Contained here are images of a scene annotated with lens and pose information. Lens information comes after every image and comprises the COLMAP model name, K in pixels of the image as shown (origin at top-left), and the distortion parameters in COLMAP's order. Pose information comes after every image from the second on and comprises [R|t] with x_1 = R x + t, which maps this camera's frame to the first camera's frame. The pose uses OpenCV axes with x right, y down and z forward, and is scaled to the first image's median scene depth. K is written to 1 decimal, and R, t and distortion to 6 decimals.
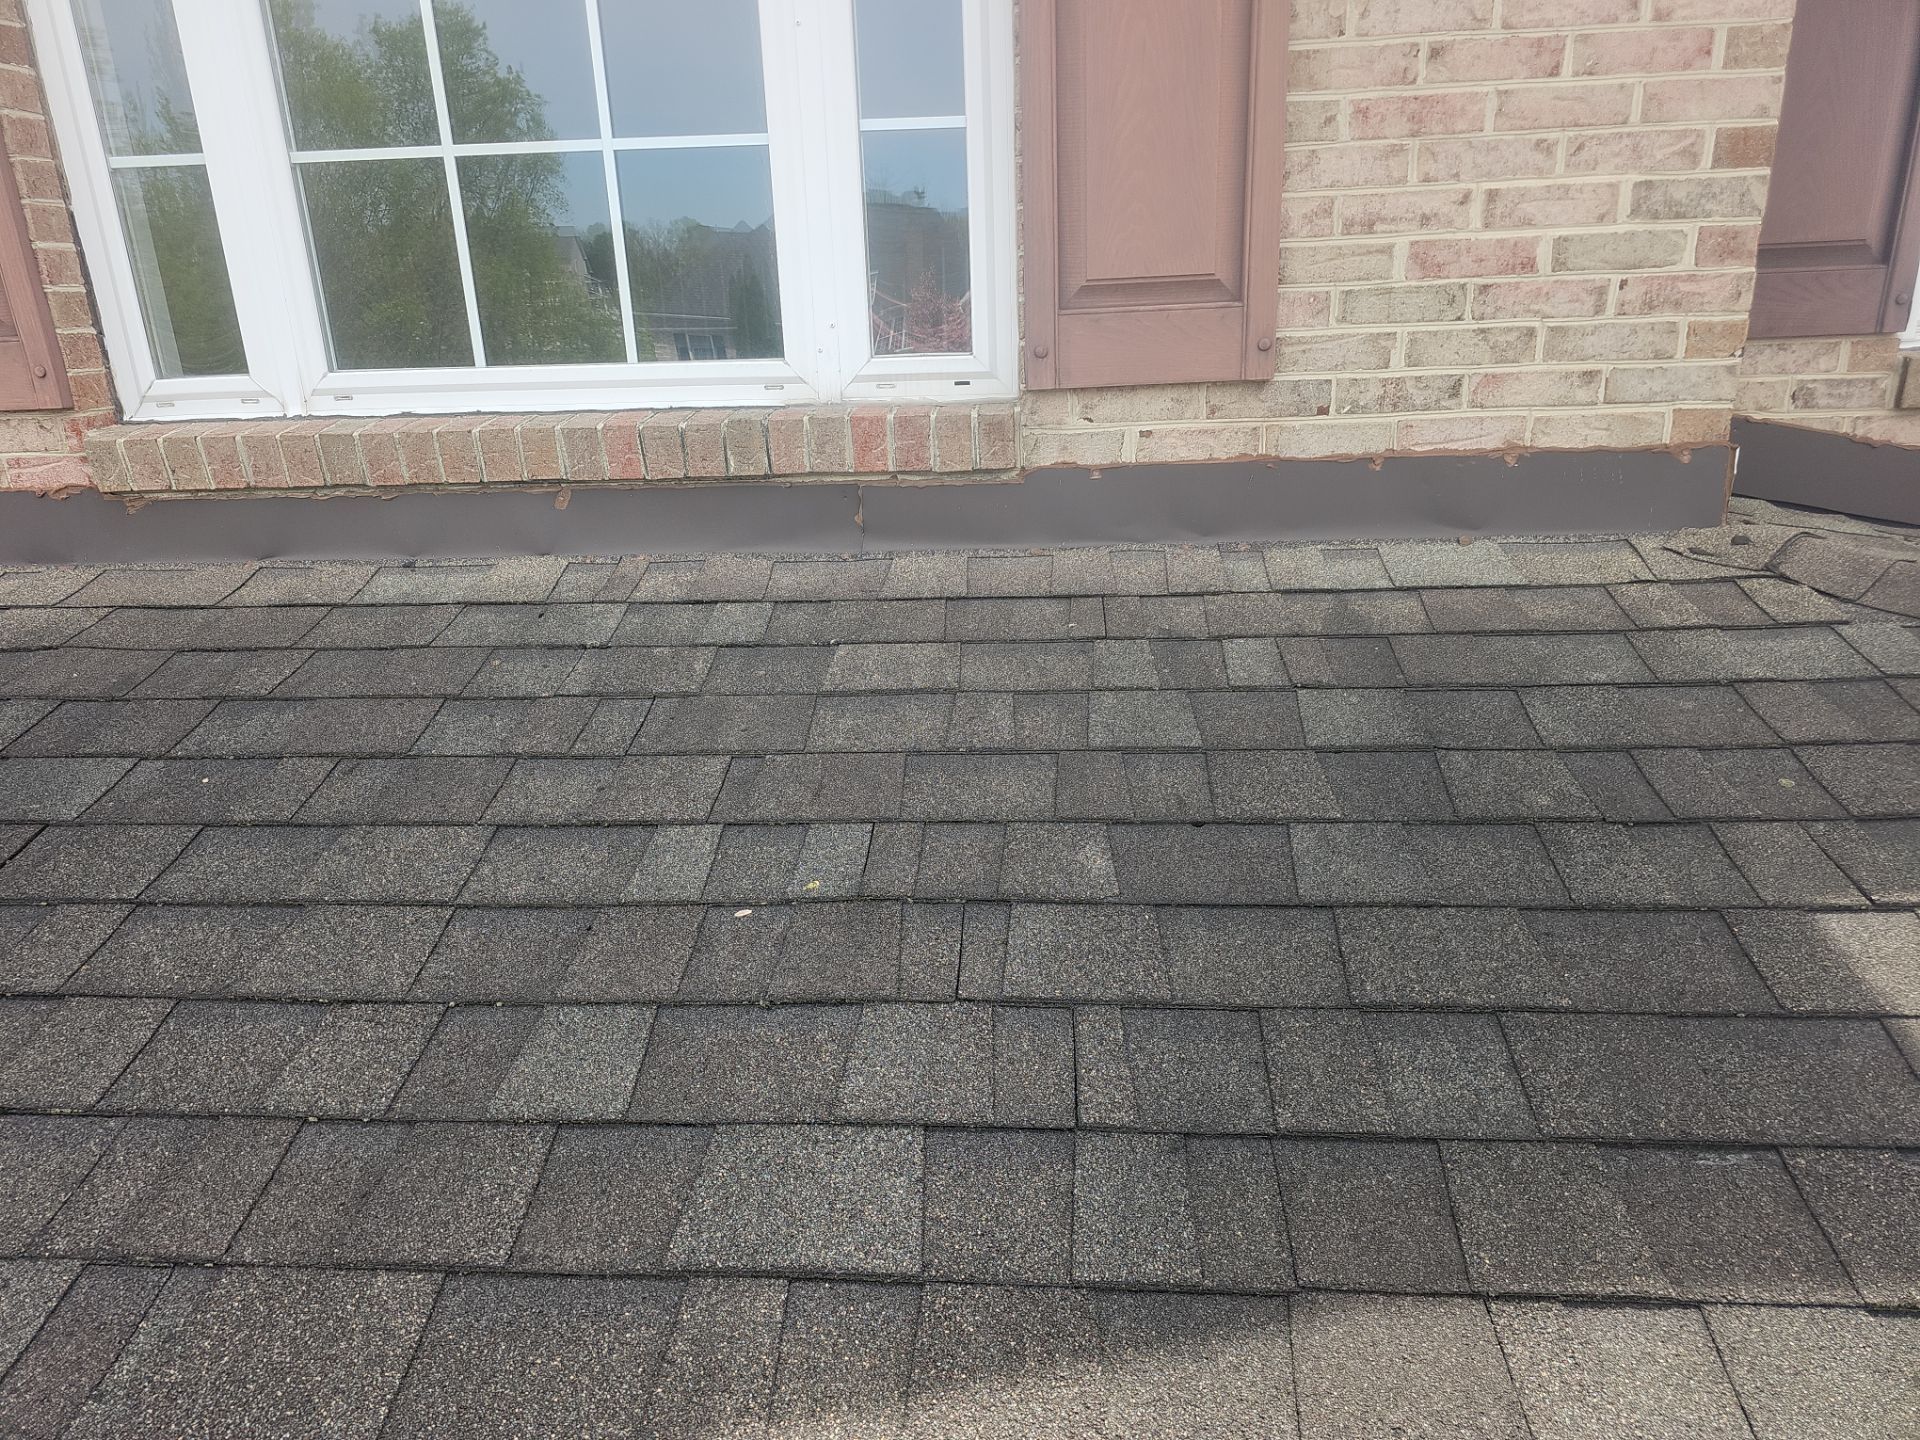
lens RADIAL K [[1280.5, 0, 983.2], [0, 1280.5, 720.5], [0, 0, 1]] dist [0.058998, -0.054821]
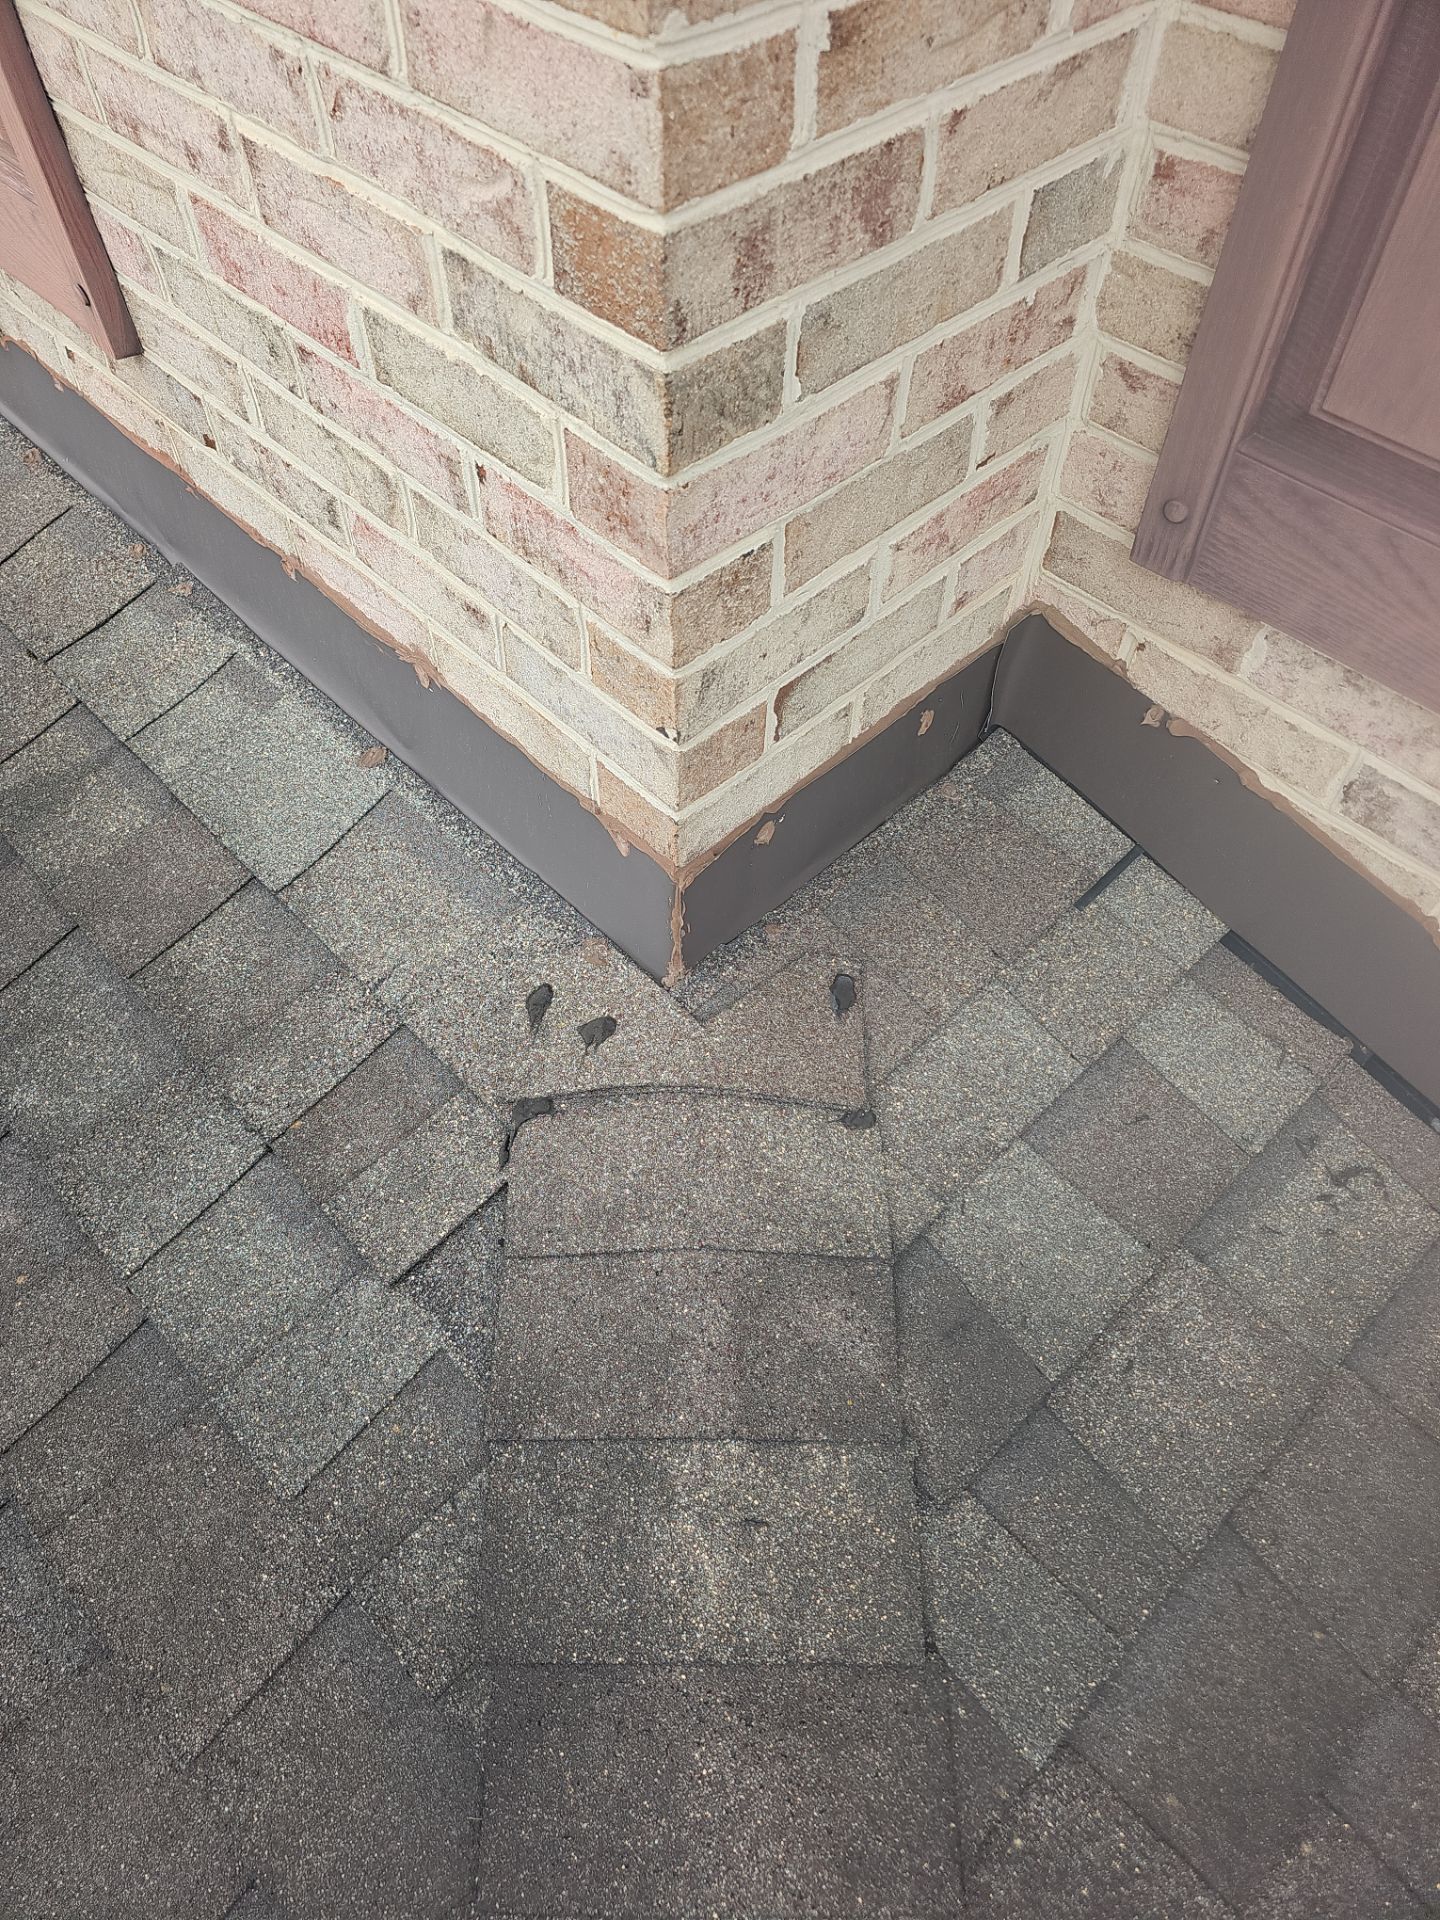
lens RADIAL K [[1280.5, 0, 721.6], [0, 1280.5, 1014.5], [0, 0, 1]] dist [0.058998, -0.054821]
pose [[0.722660, 0.587466, -0.364205, 0.845749], [-0.254958, 0.716315, 0.649530, -0.526414], [0.642463, -0.376532, 0.667432, 0.704554]]
